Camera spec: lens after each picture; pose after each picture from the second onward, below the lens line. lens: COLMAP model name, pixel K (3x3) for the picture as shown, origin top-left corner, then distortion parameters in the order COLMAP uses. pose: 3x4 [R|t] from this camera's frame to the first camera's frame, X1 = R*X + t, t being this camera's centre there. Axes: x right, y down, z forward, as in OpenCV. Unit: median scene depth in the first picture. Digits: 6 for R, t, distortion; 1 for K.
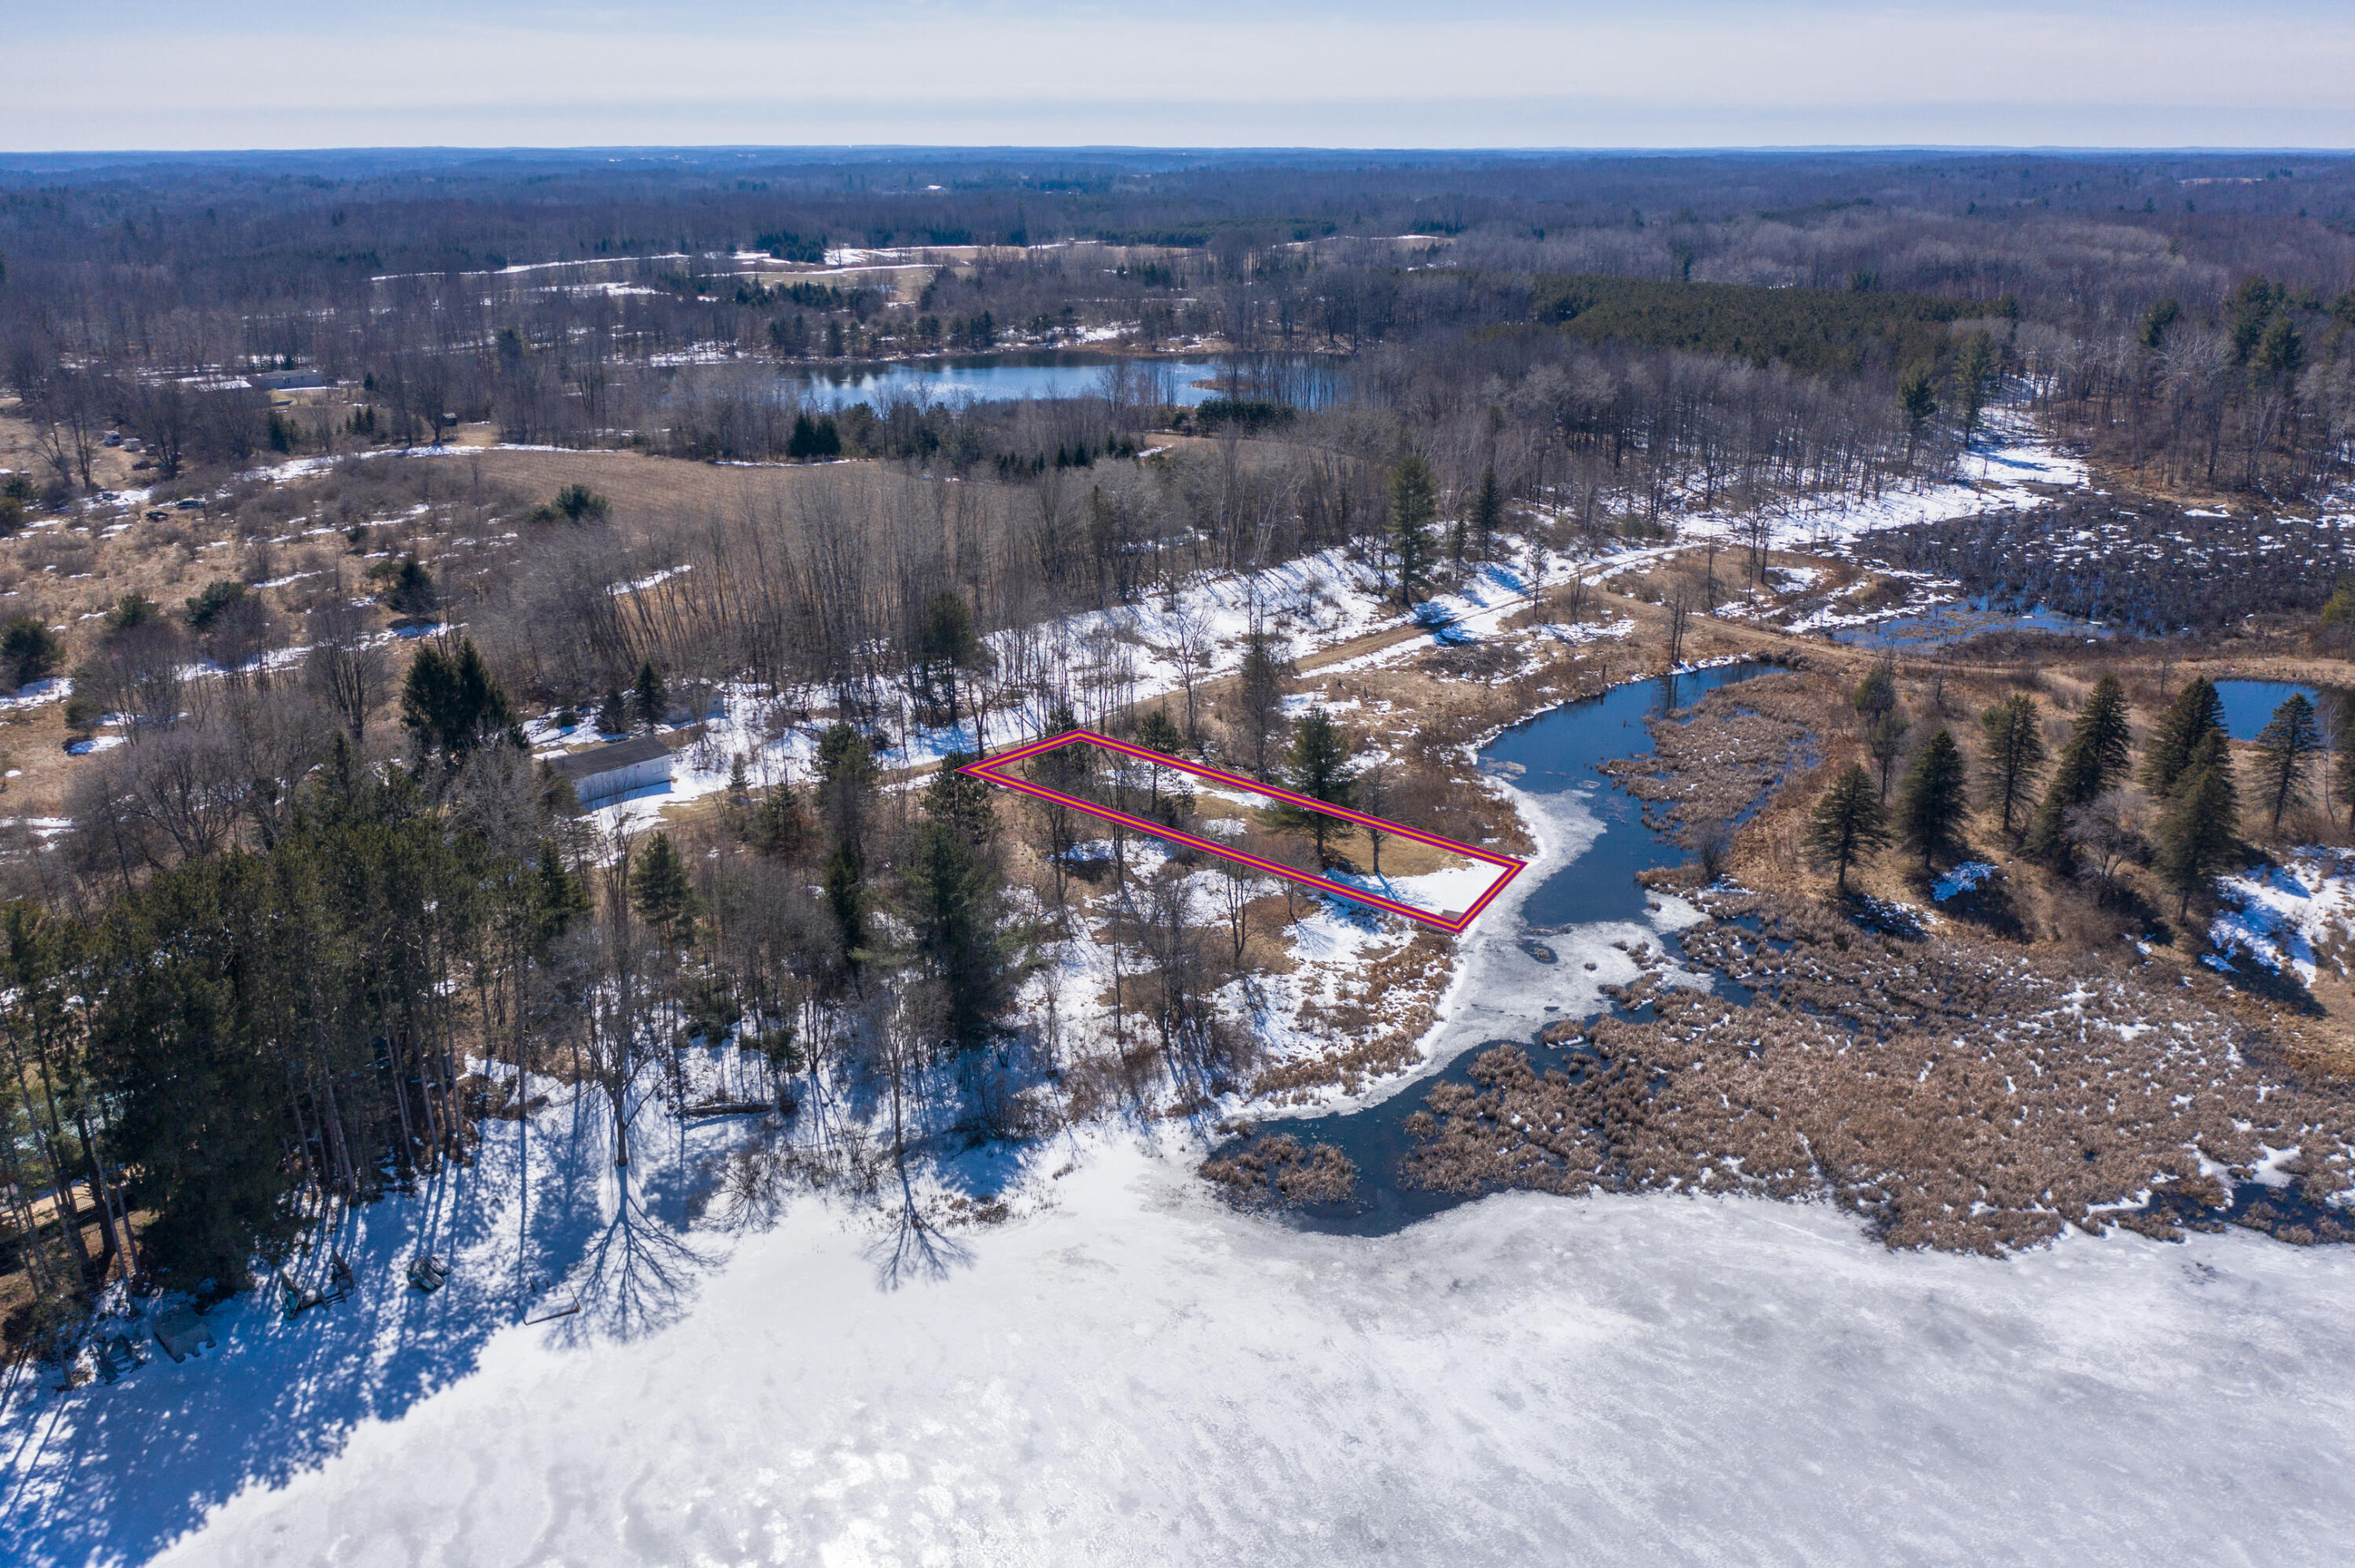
lens RADIAL K [[1883.7, 0, 1177.5], [0, 1883.7, 784.0], [0, 0, 1]] dist [-0.000012, -0.005929]
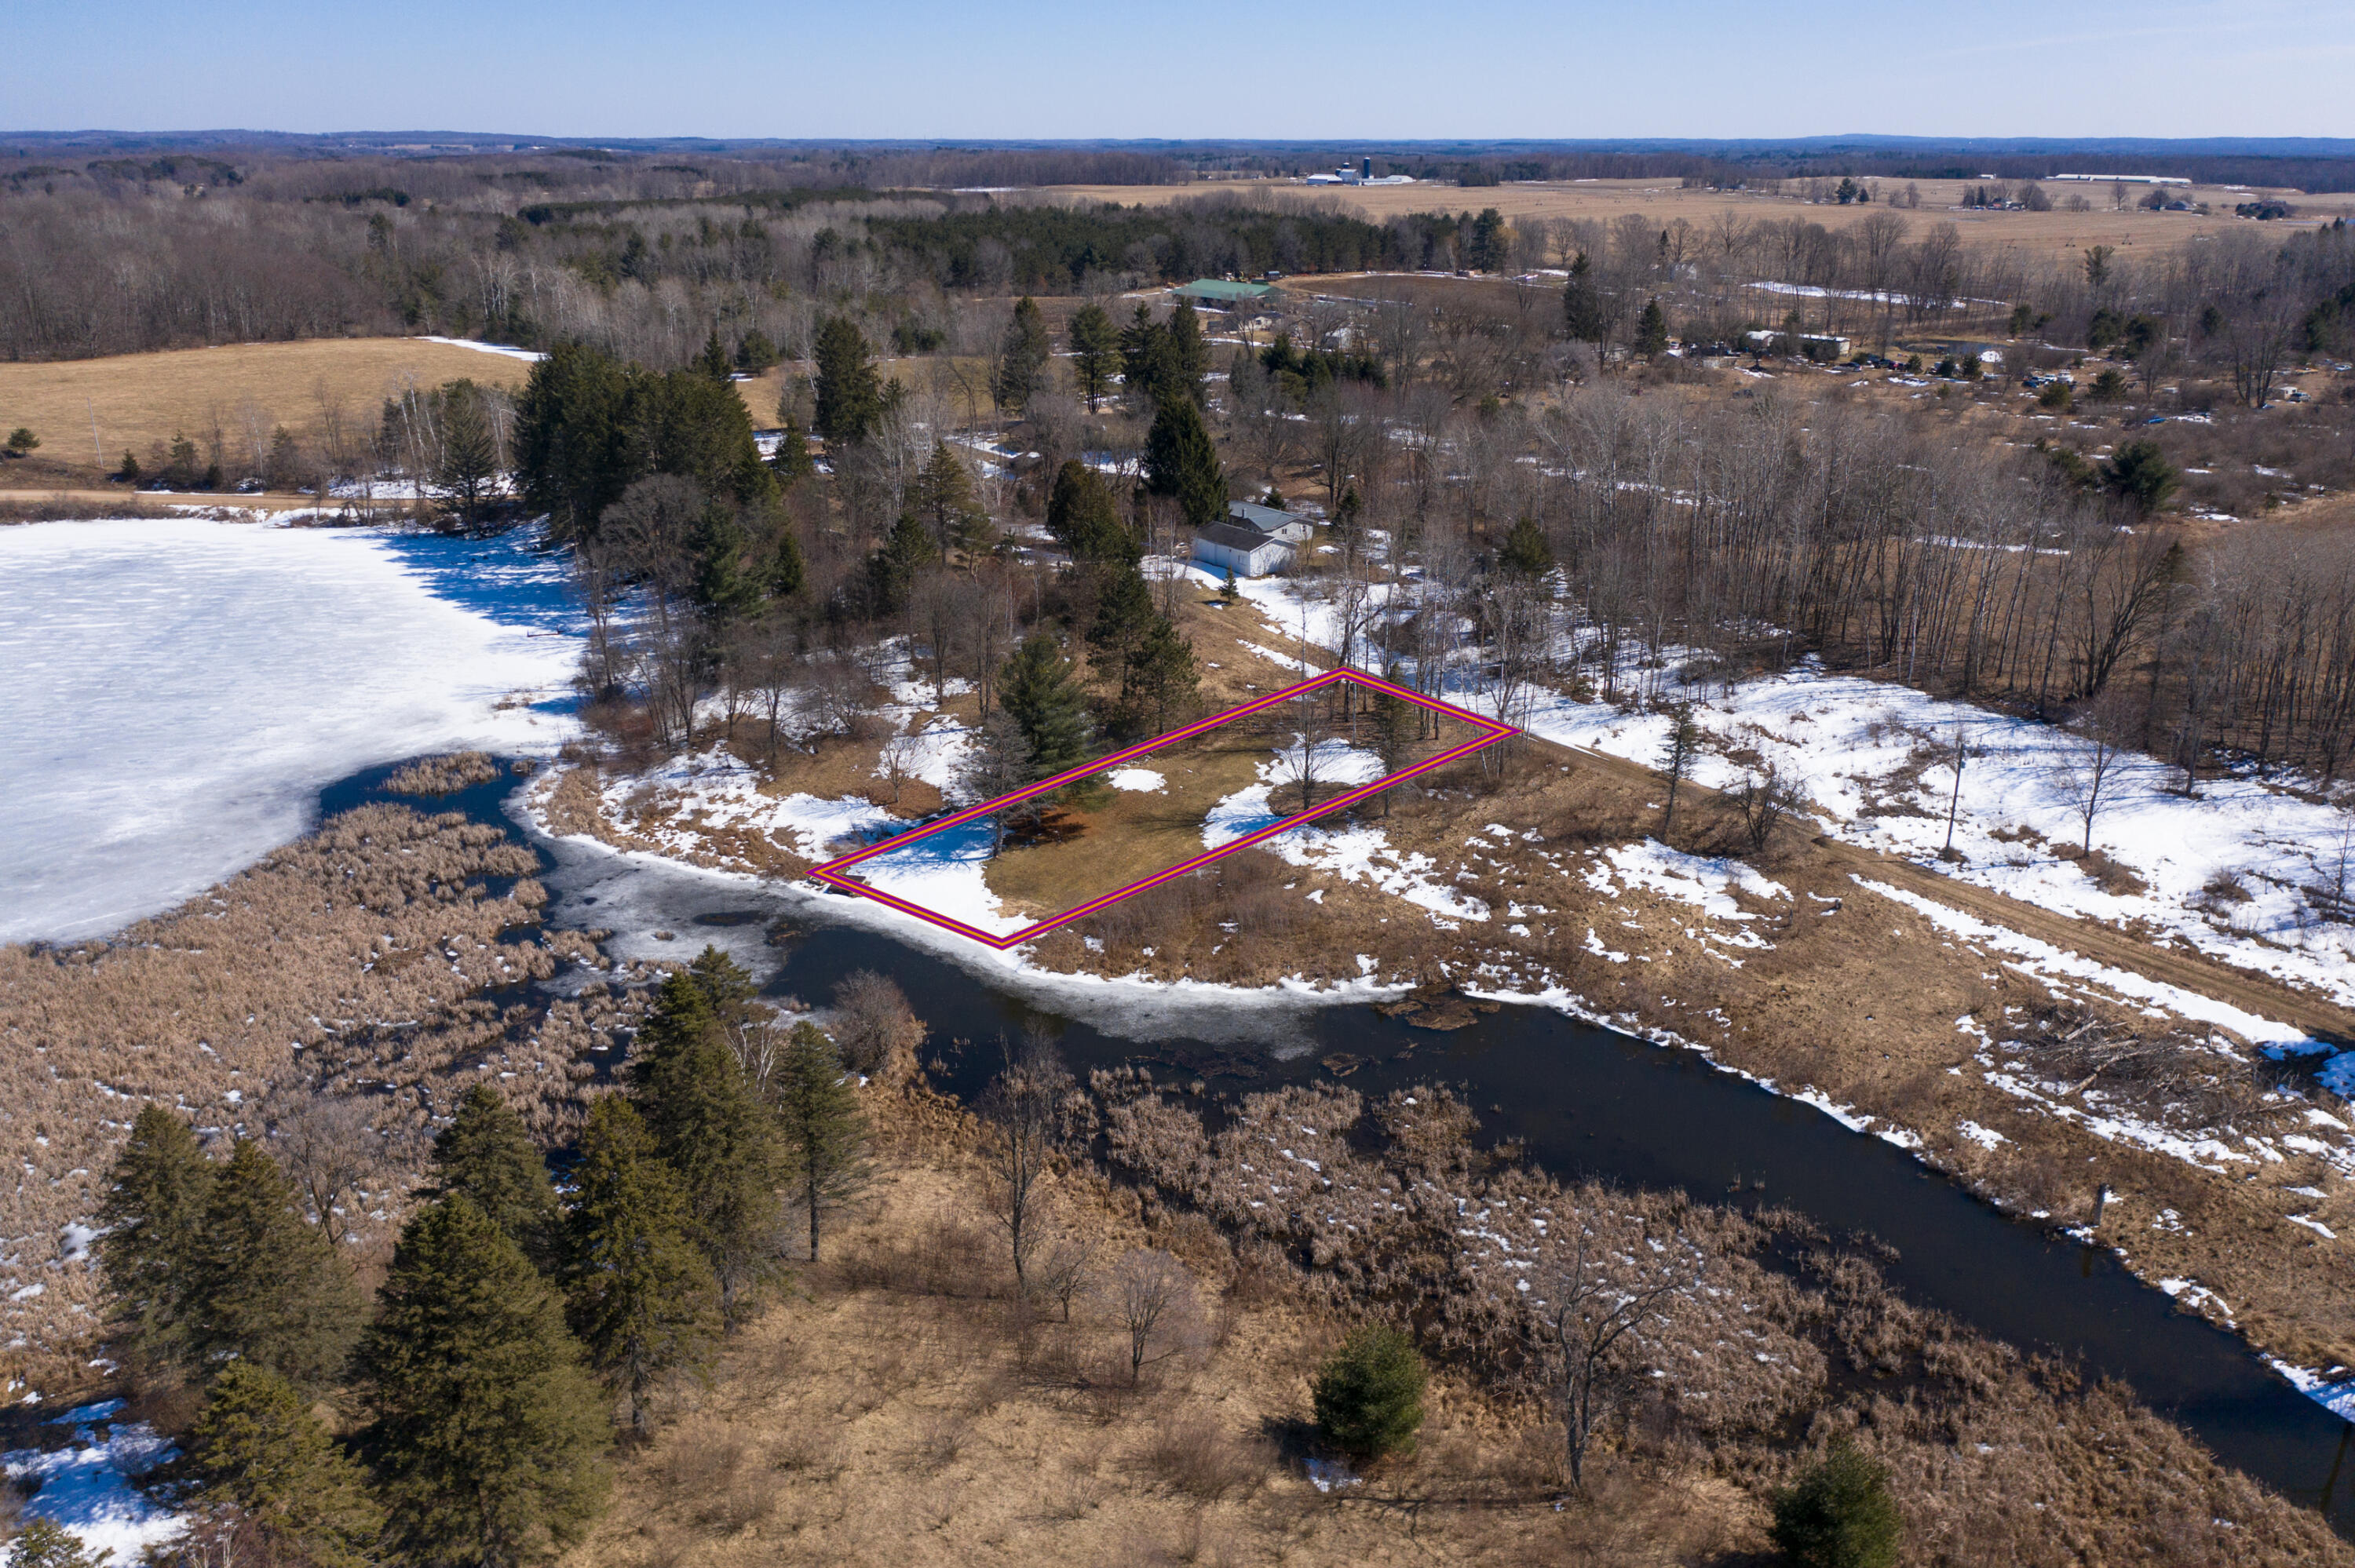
lens RADIAL K [[1862.7, 0, 1172.8], [0, 1862.7, 780.0], [0, 0, 1]] dist [-0.013565, 0.005524]
pose [[-0.196890, 0.316633, -0.927889, 0.868680], [-0.320917, 0.873465, 0.366157, -0.311376], [0.926416, 0.369868, -0.070363, 1.202144]]
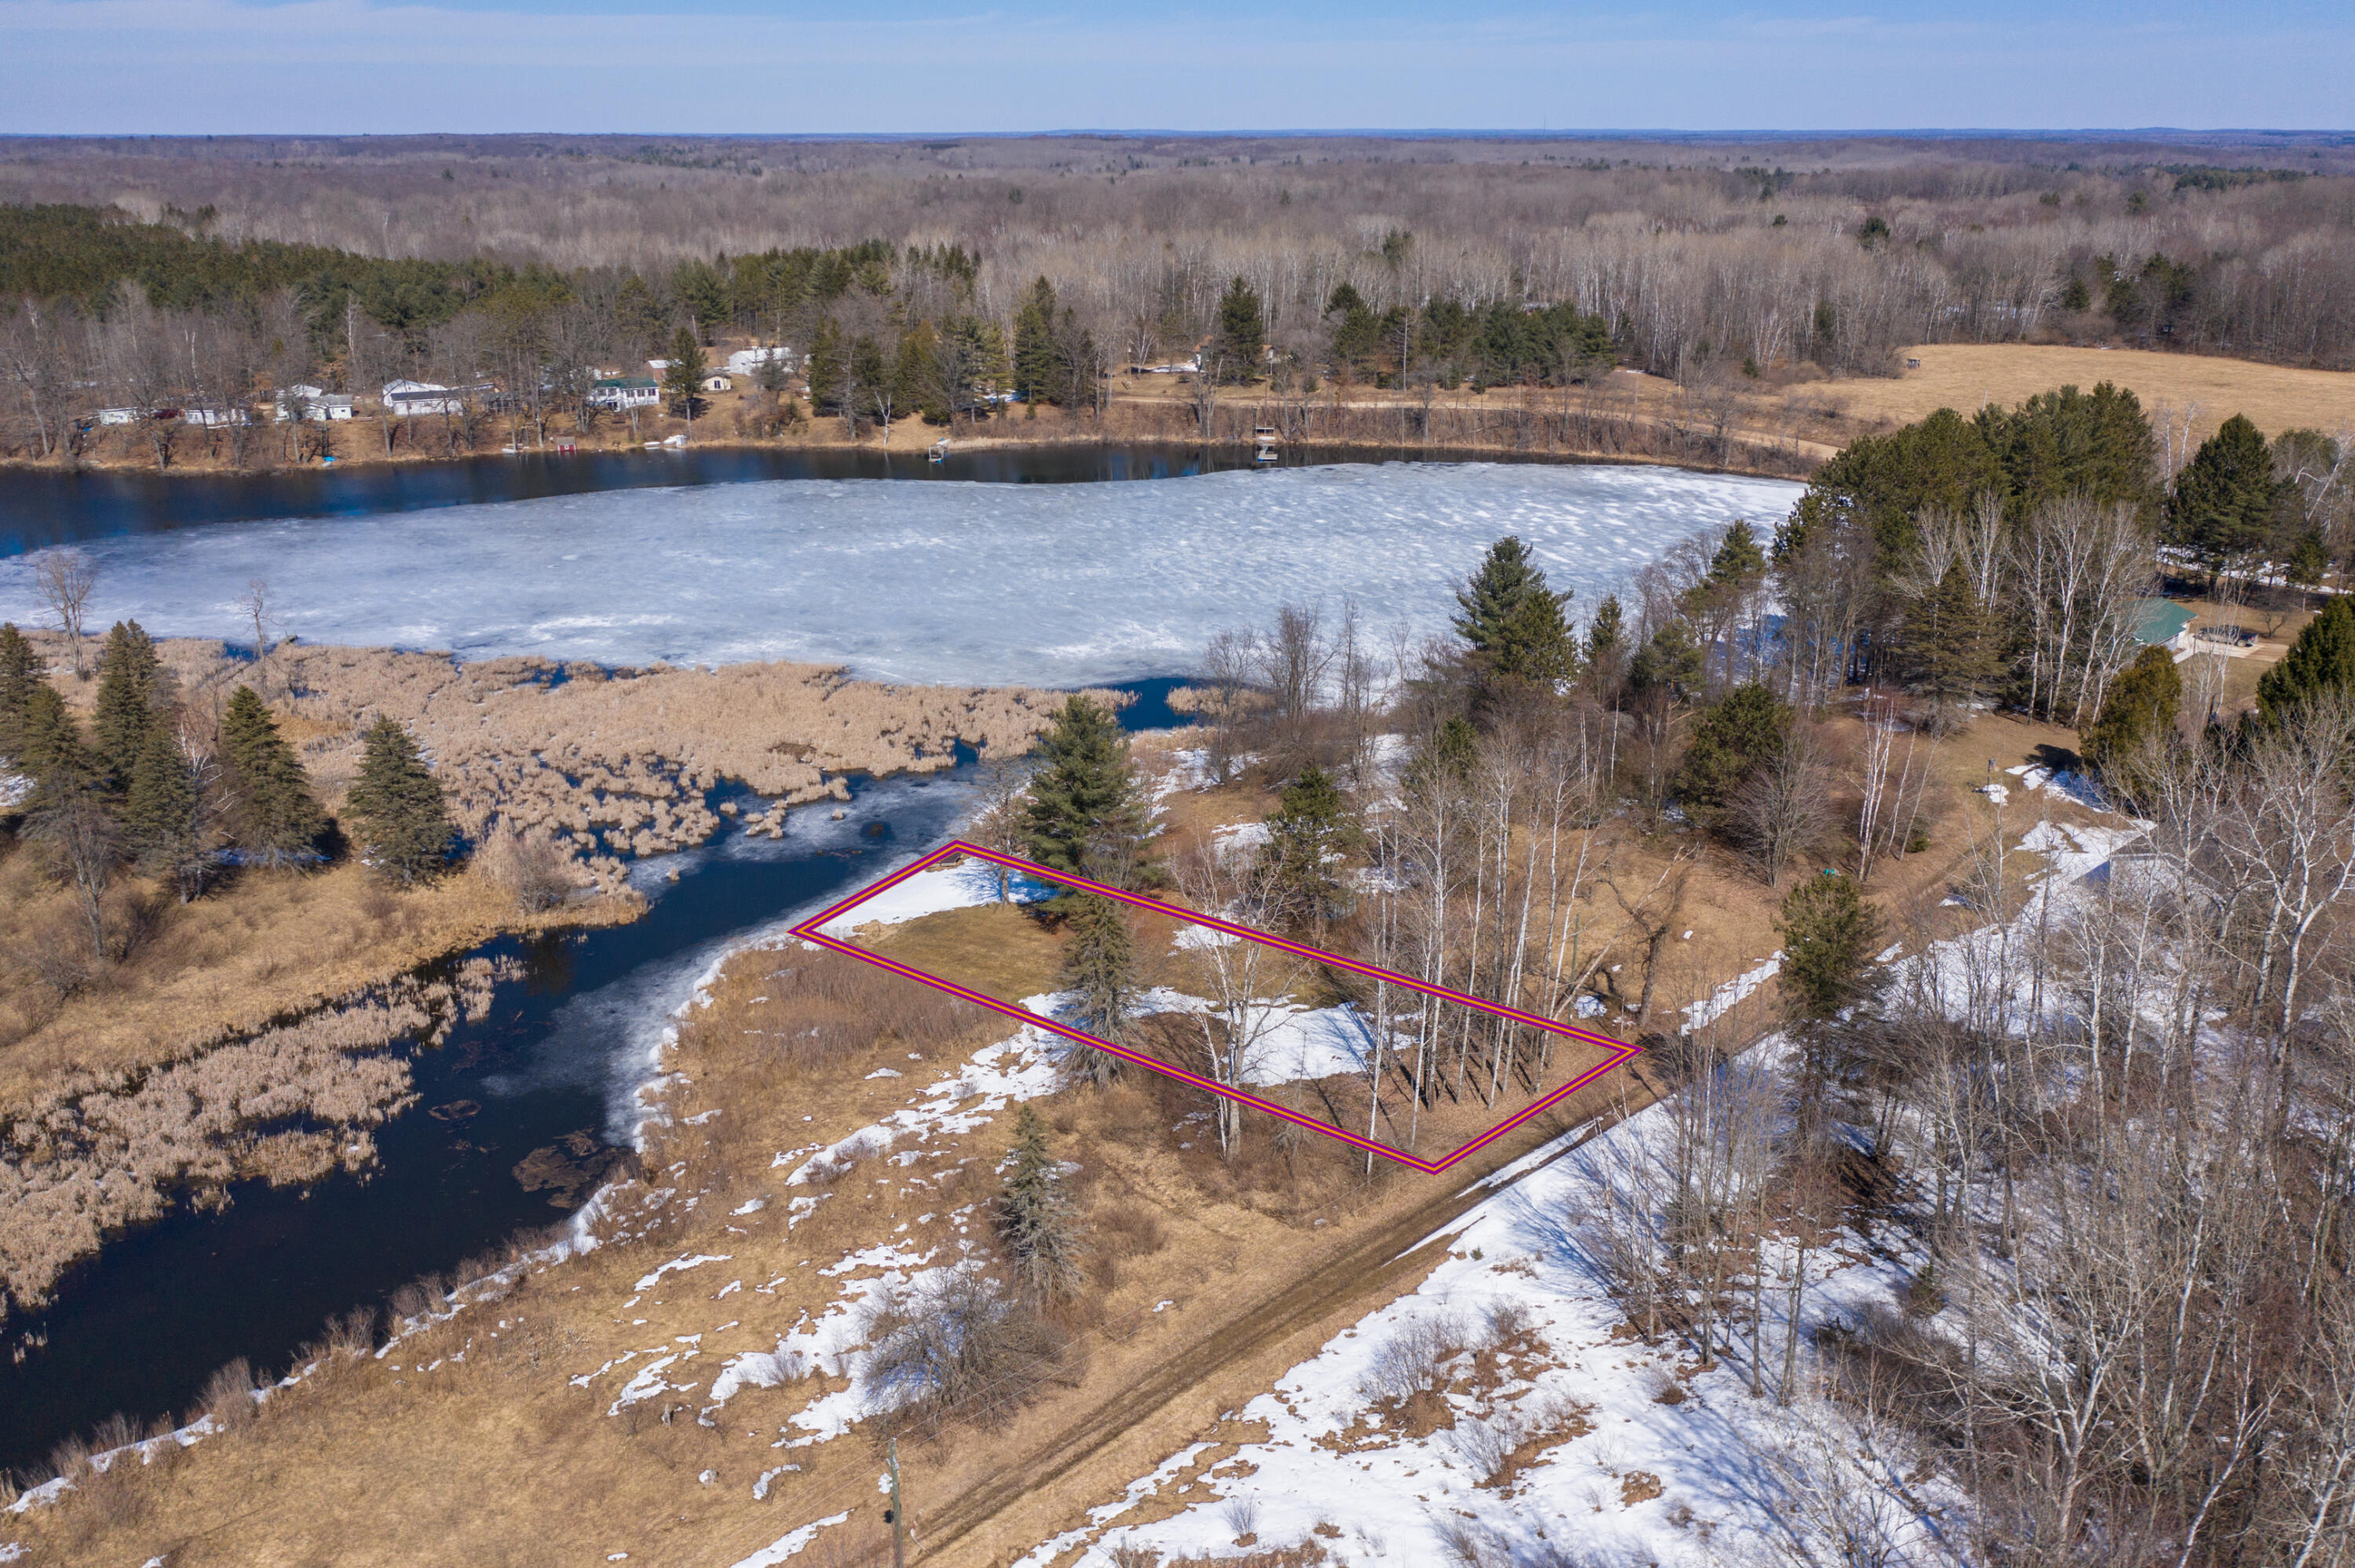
lens RADIAL K [[1883.7, 0, 1177.5], [0, 1883.7, 784.0], [0, 0, 1]] dist [-0.000012, -0.005929]
pose [[-0.996395, -0.033980, 0.077736, -0.012043], [0.021223, 0.787311, 0.616191, -0.462251], [-0.082140, 0.615619, -0.783751, 1.651244]]
